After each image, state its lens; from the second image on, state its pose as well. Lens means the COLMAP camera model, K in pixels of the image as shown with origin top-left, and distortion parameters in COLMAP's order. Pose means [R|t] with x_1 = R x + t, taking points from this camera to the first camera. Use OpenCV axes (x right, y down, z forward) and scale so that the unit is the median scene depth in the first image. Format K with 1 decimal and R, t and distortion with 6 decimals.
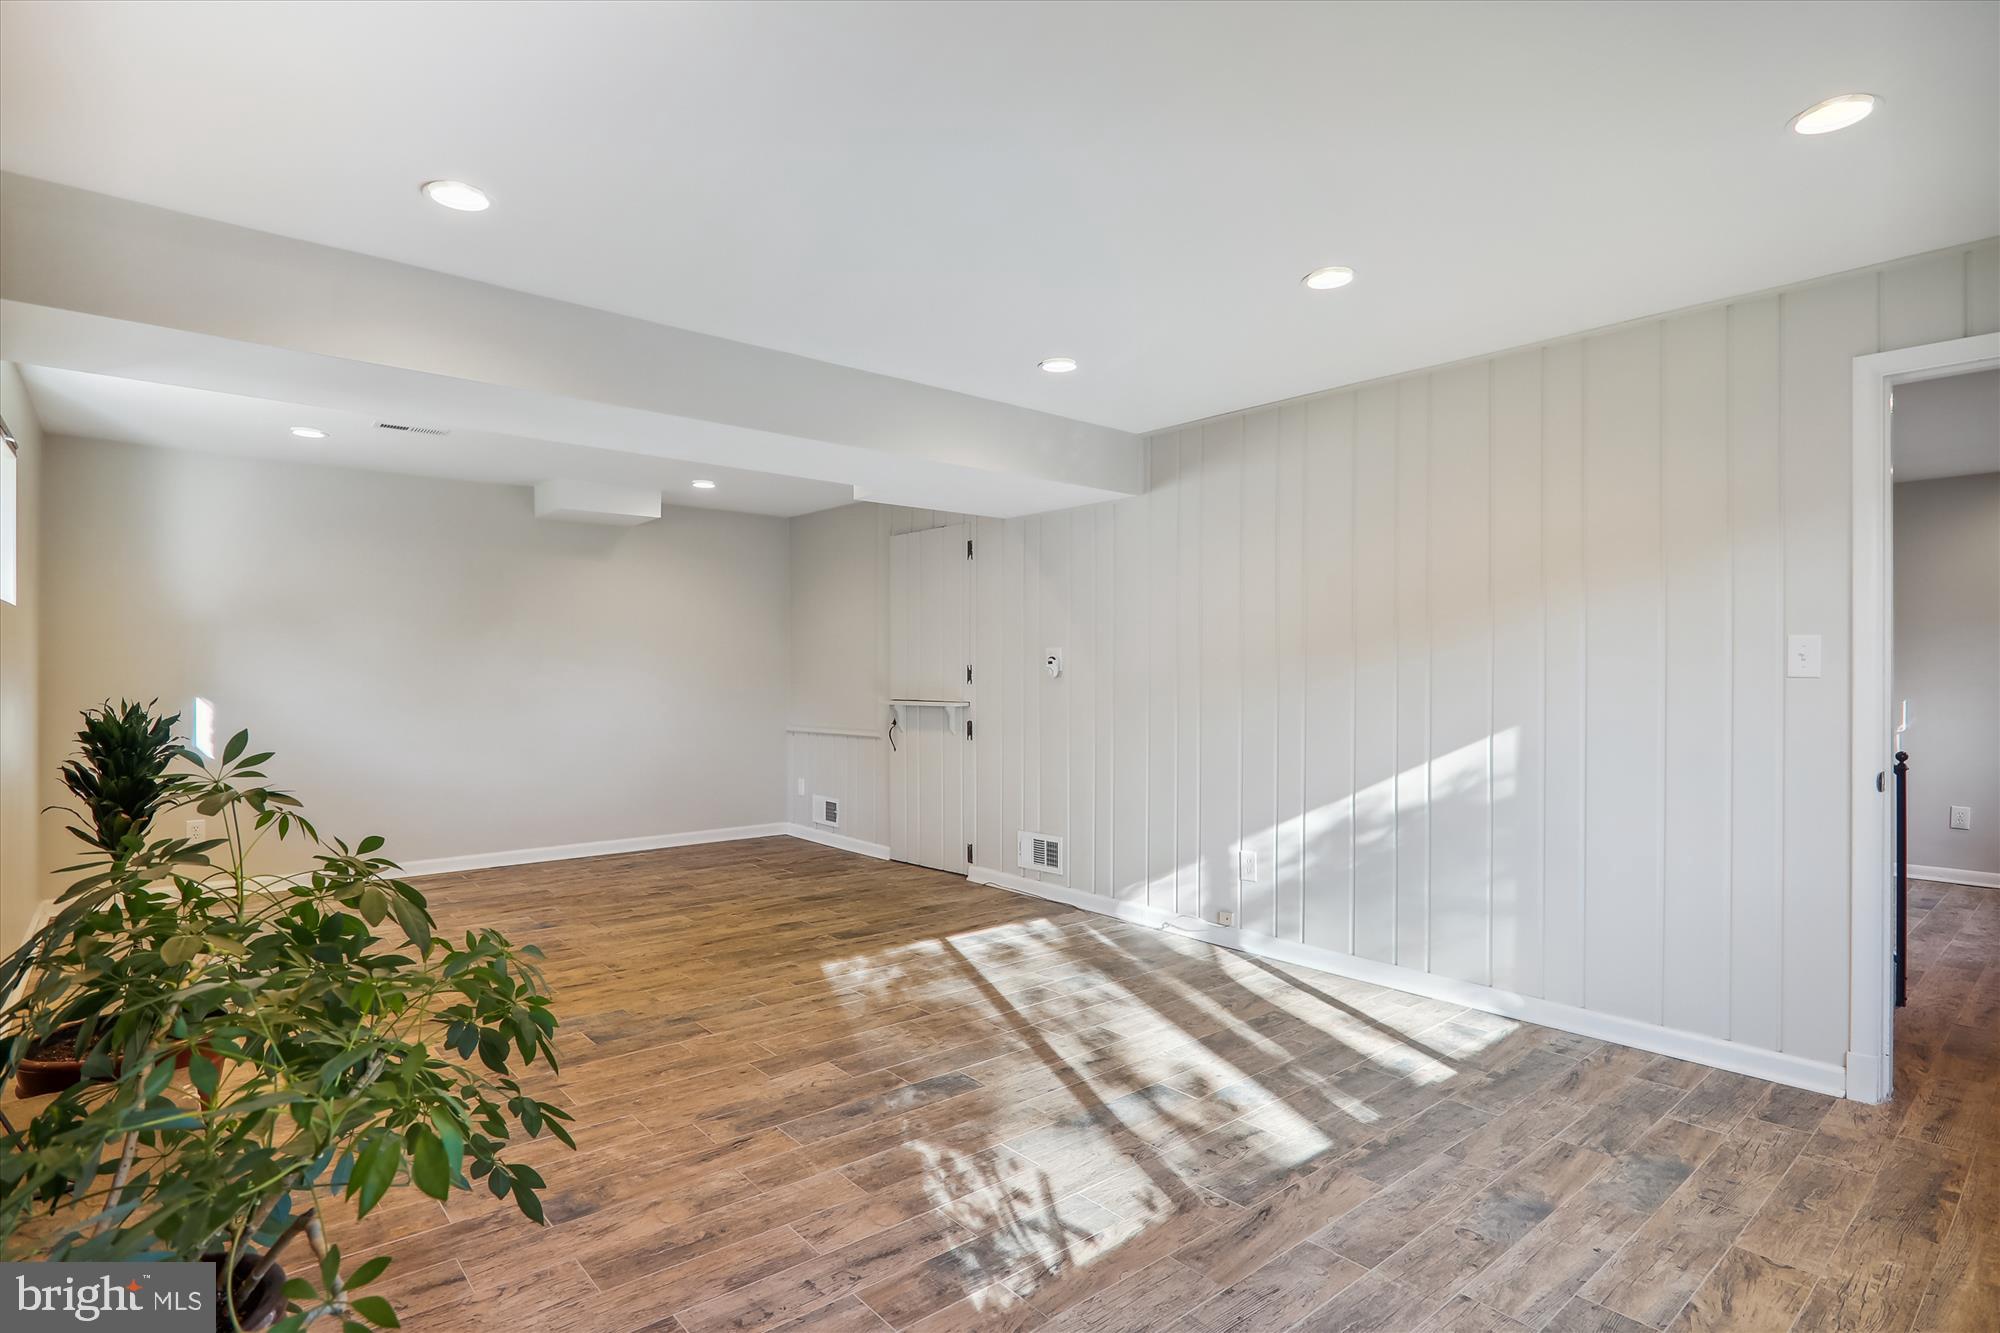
lens RADIAL K [[1003.3, 0, 1013.4], [0, 1003.3, 661.7], [0, 0, 1]] dist [-0.014421, 0.000545]
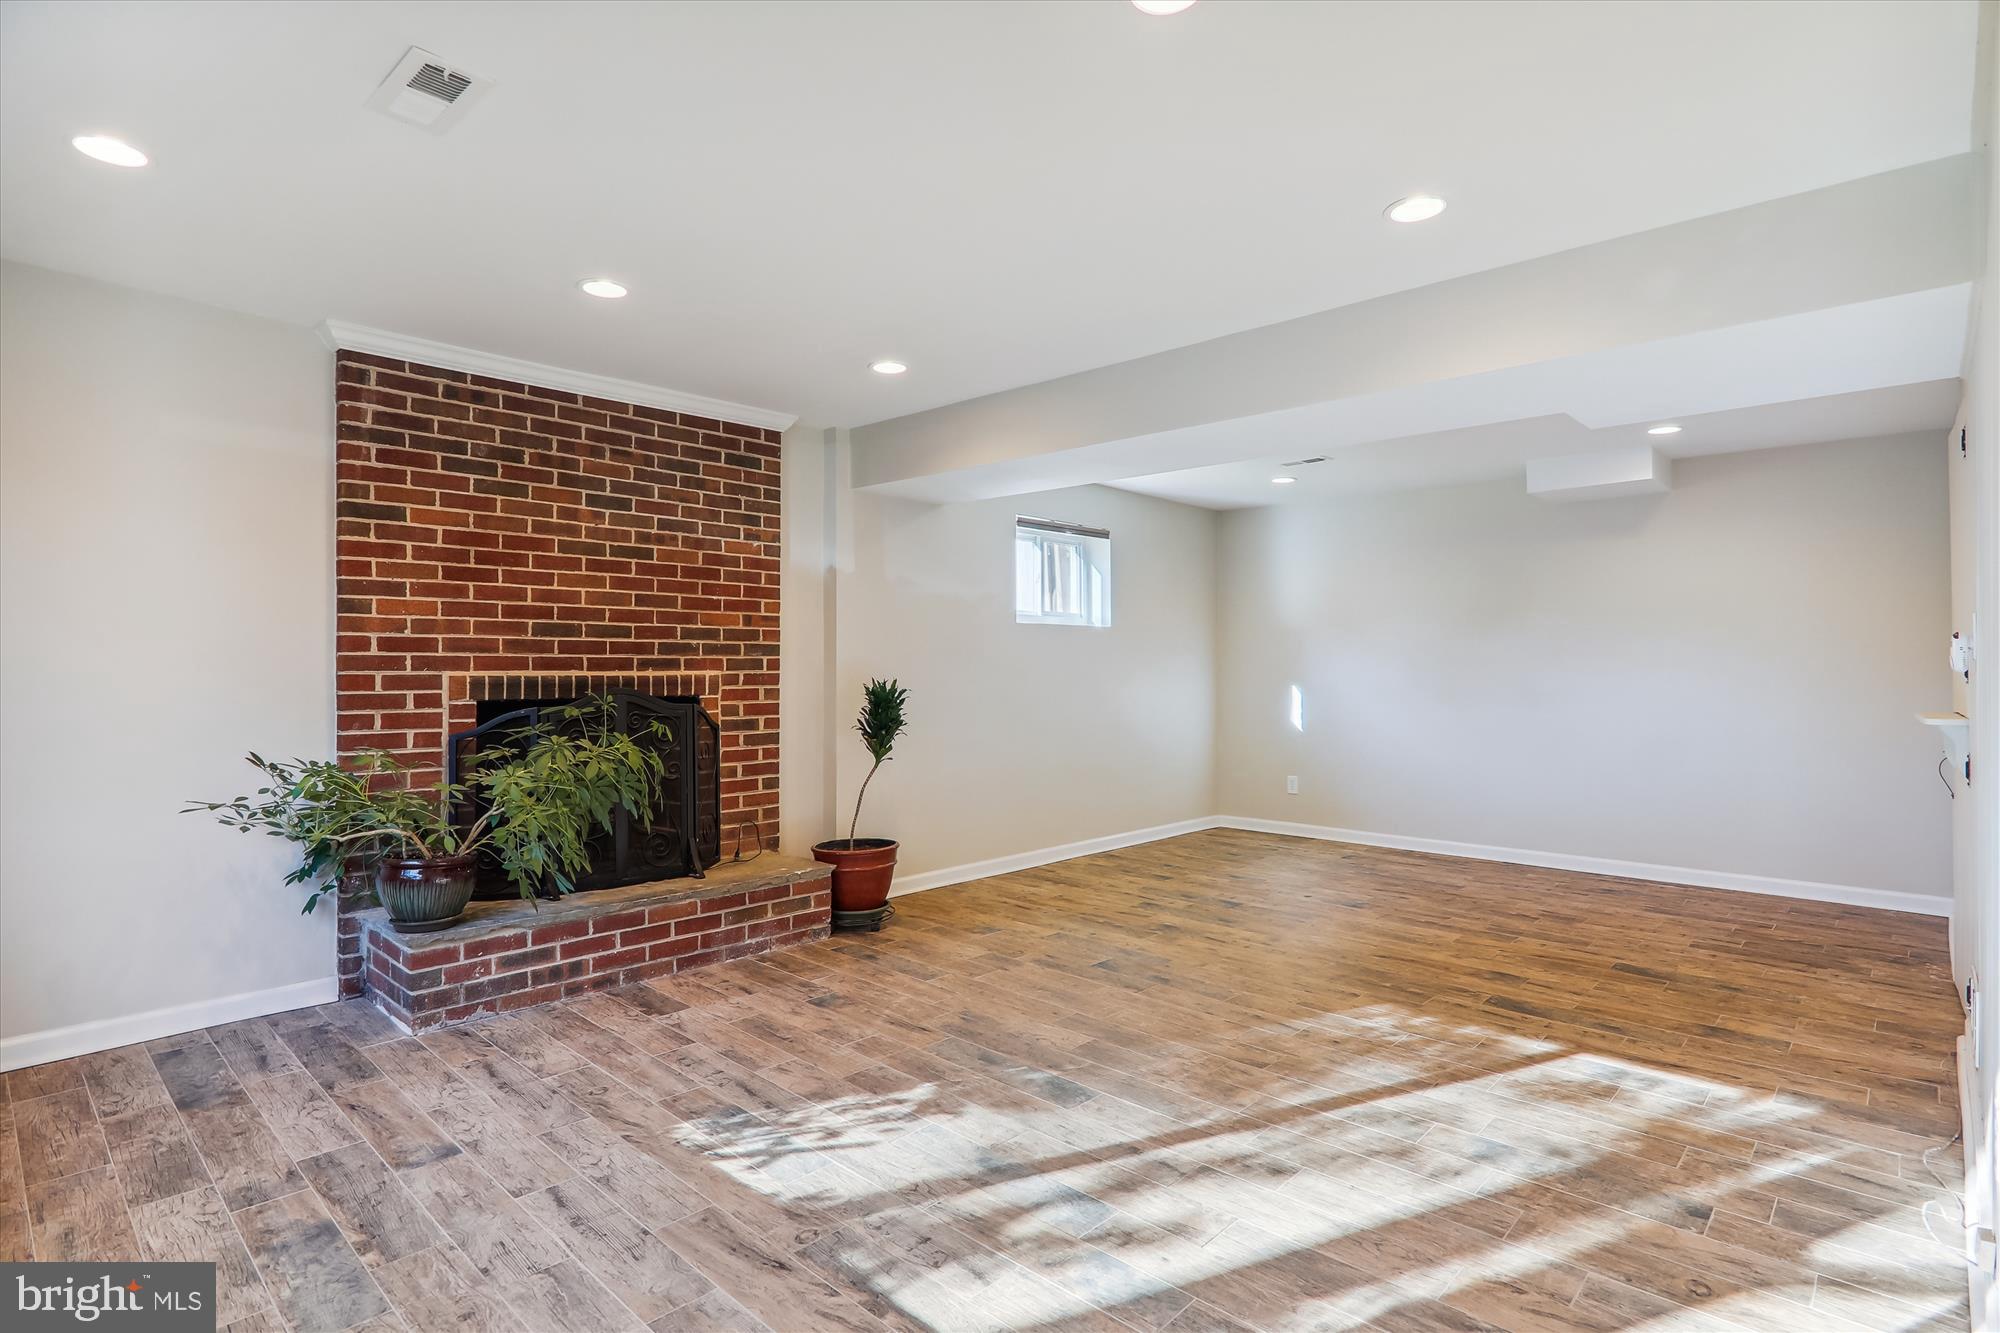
lens RADIAL K [[1003.3, 0, 1013.4], [0, 1003.3, 661.7], [0, 0, 1]] dist [-0.014421, 0.000545]
pose [[0.108325, -0.009181, -0.994073, 0.681986], [0.008830, 0.999927, -0.008273, 0.014589], [0.994076, -0.007882, 0.108398, 0.655674]]
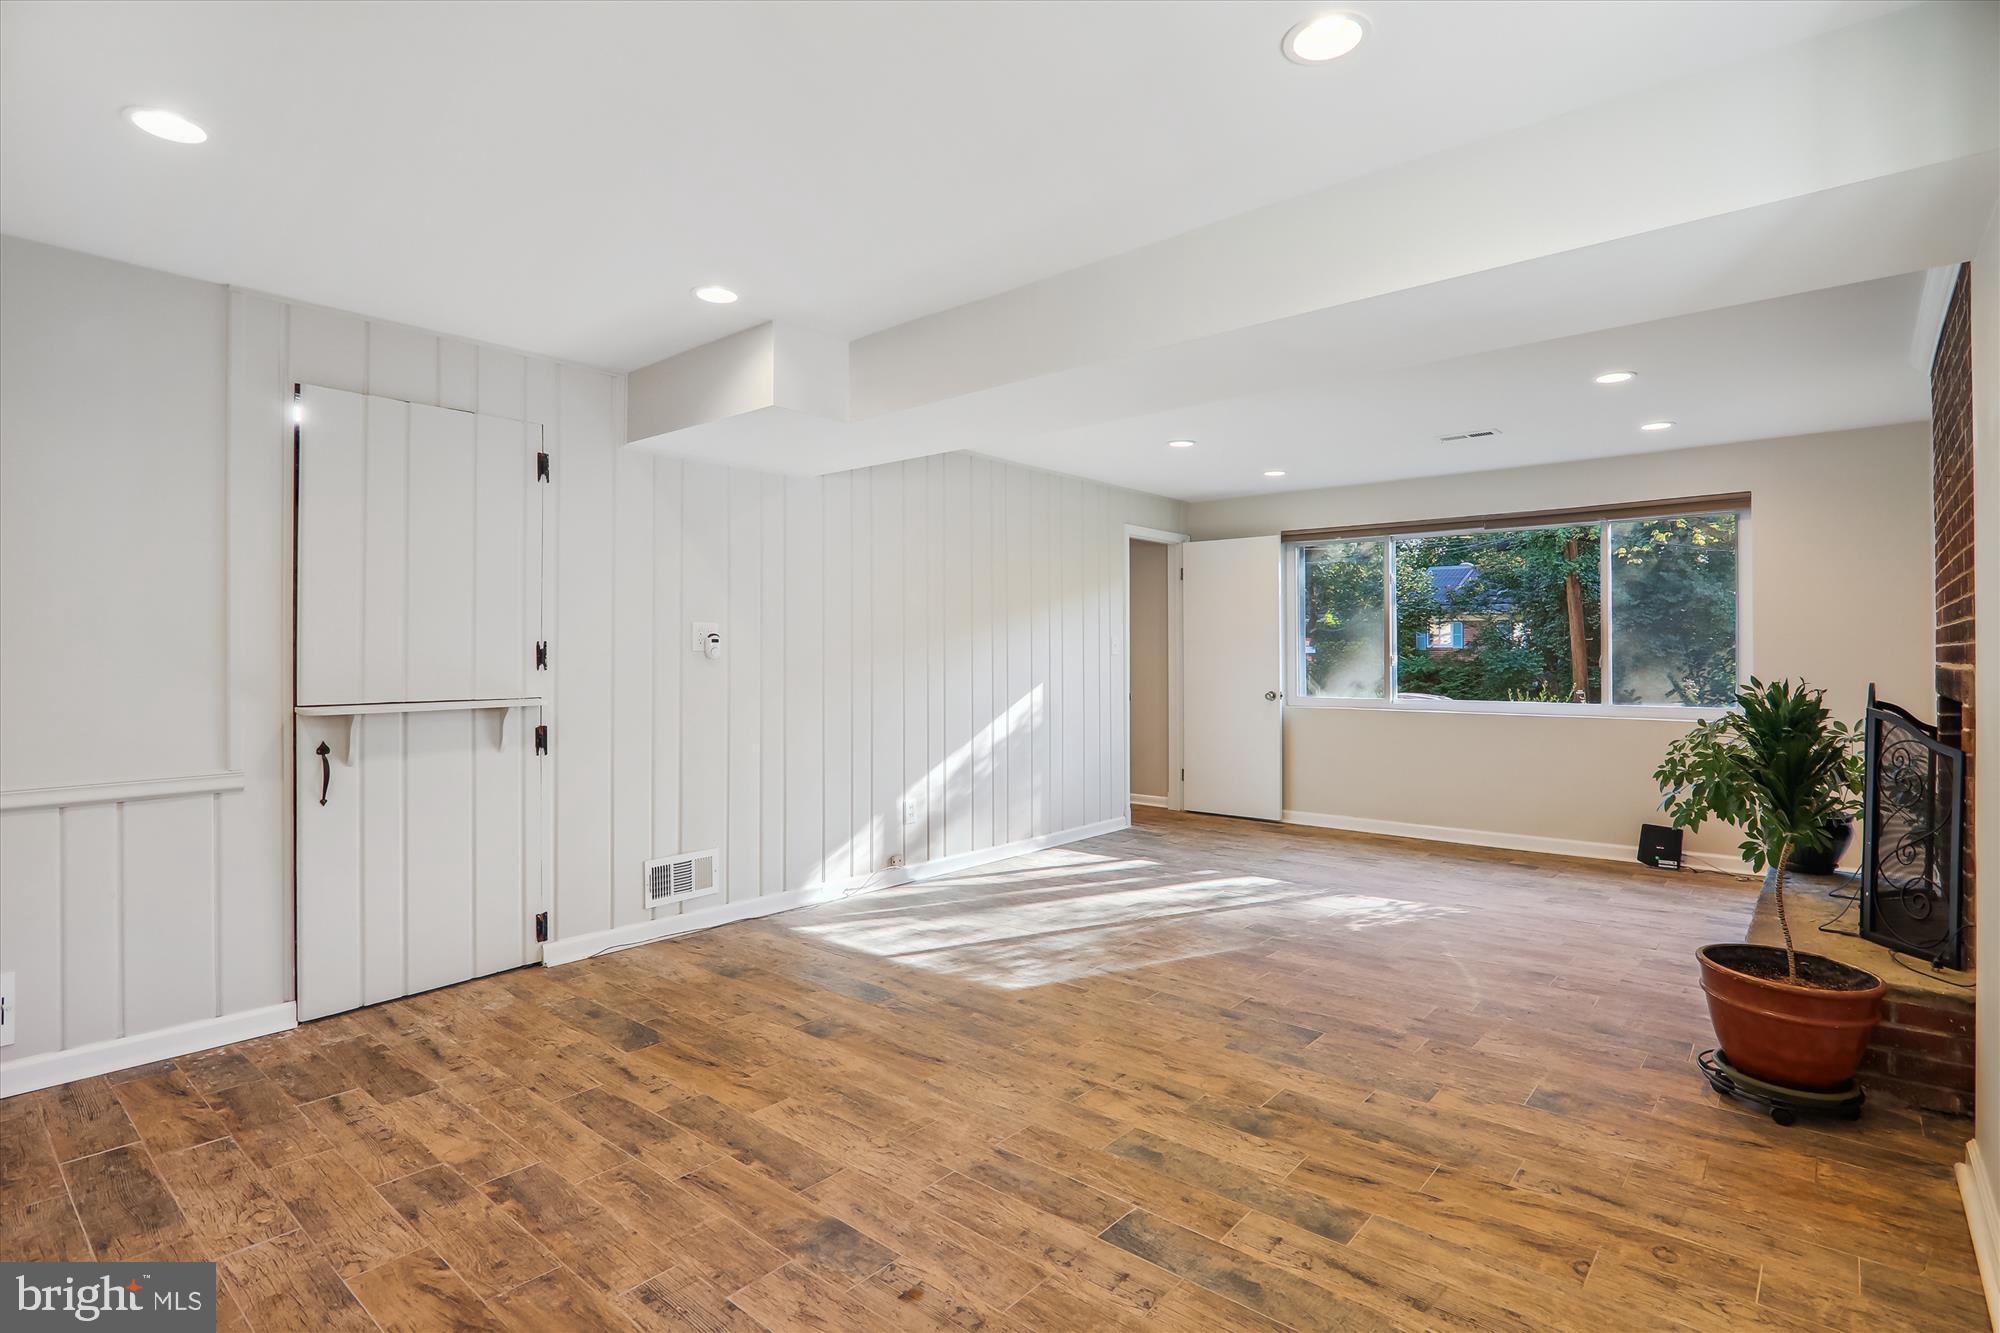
lens RADIAL K [[1003.3, 0, 1013.4], [0, 1003.3, 661.7], [0, 0, 1]] dist [-0.014421, 0.000545]
pose [[-0.152230, -0.009739, 0.988297, -1.136768], [-0.013468, 0.999879, 0.007778, 0.013039], [-0.988253, -0.012127, -0.152343, 1.233859]]
